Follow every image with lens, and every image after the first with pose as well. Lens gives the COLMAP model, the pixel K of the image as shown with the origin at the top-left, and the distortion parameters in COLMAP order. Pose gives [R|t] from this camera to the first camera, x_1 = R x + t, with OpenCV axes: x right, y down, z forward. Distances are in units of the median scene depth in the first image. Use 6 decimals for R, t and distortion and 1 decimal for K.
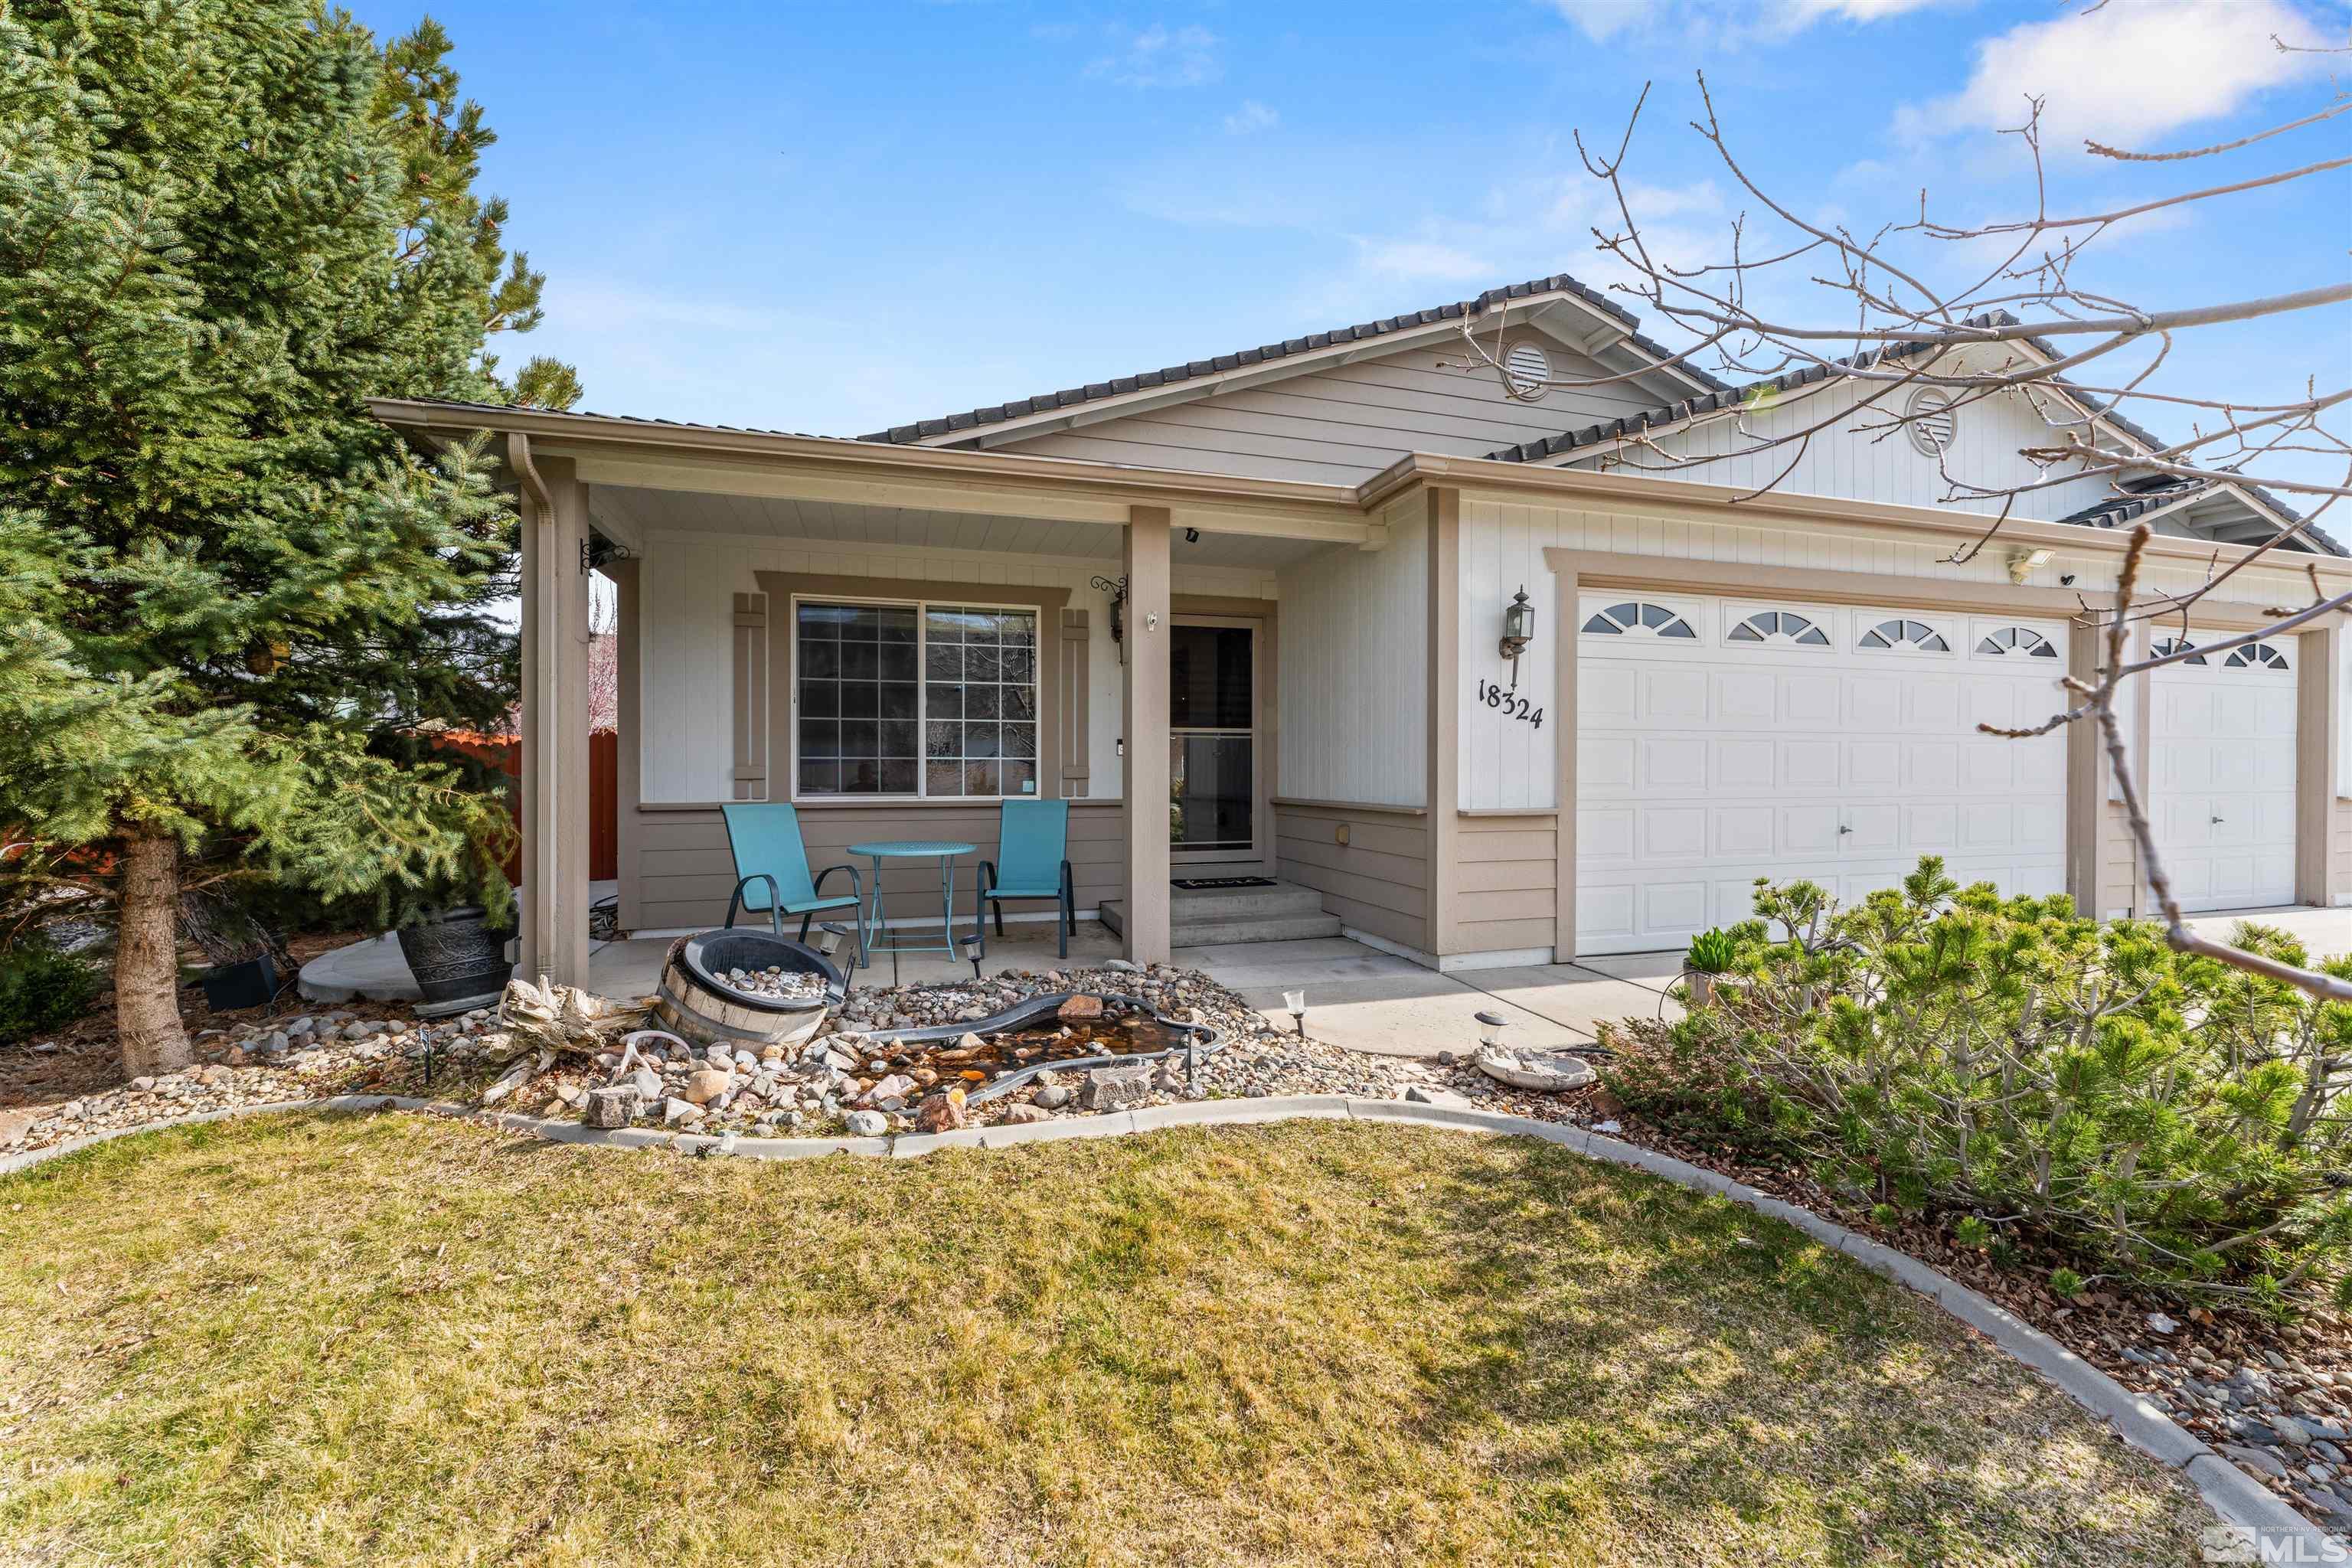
lens RADIAL K [[938.8, 0, 1174.6], [0, 938.8, 781.9], [0, 0, 1]] dist [0.002123, -0.000365]
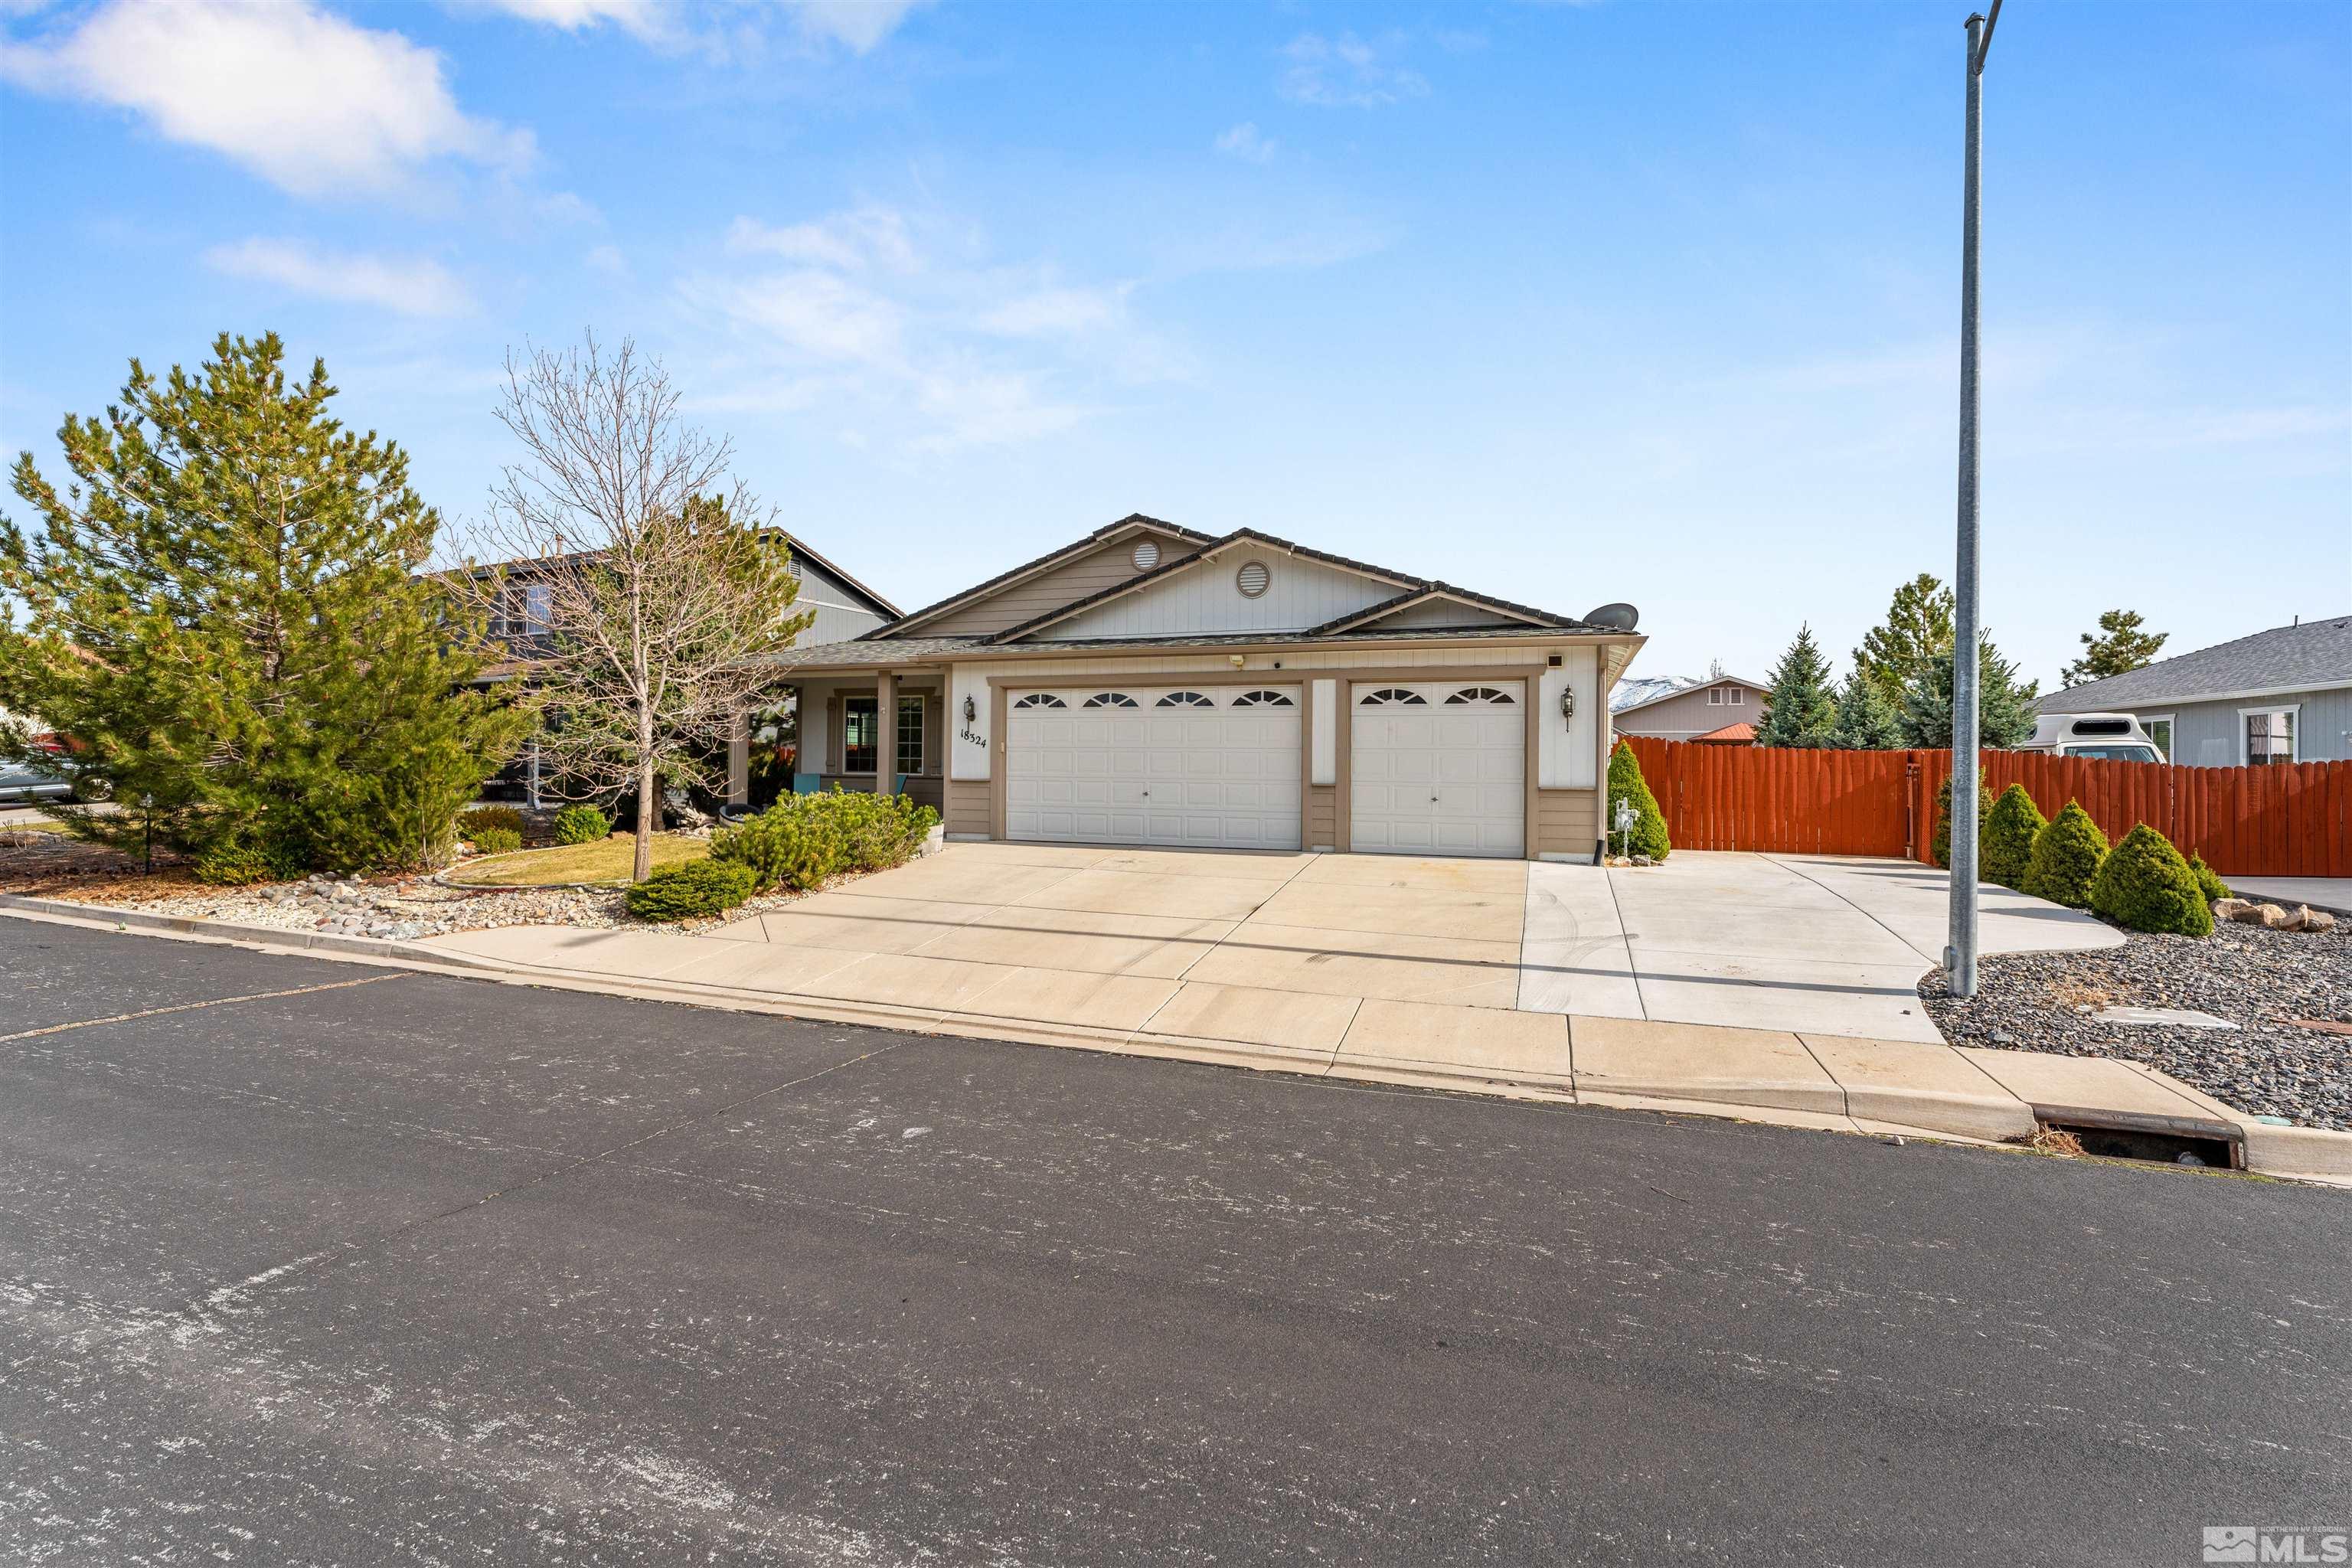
lens RADIAL K [[1086.6, 0, 1176.8], [0, 1086.6, 775.2], [0, 0, 1]] dist [-0.000088, -0.000001]
pose [[0.807081, 0.011317, -0.590332, 2.423207], [-0.015356, 0.999880, -0.001827, 0.015754], [0.590241, 0.010539, 0.807158, -1.035254]]
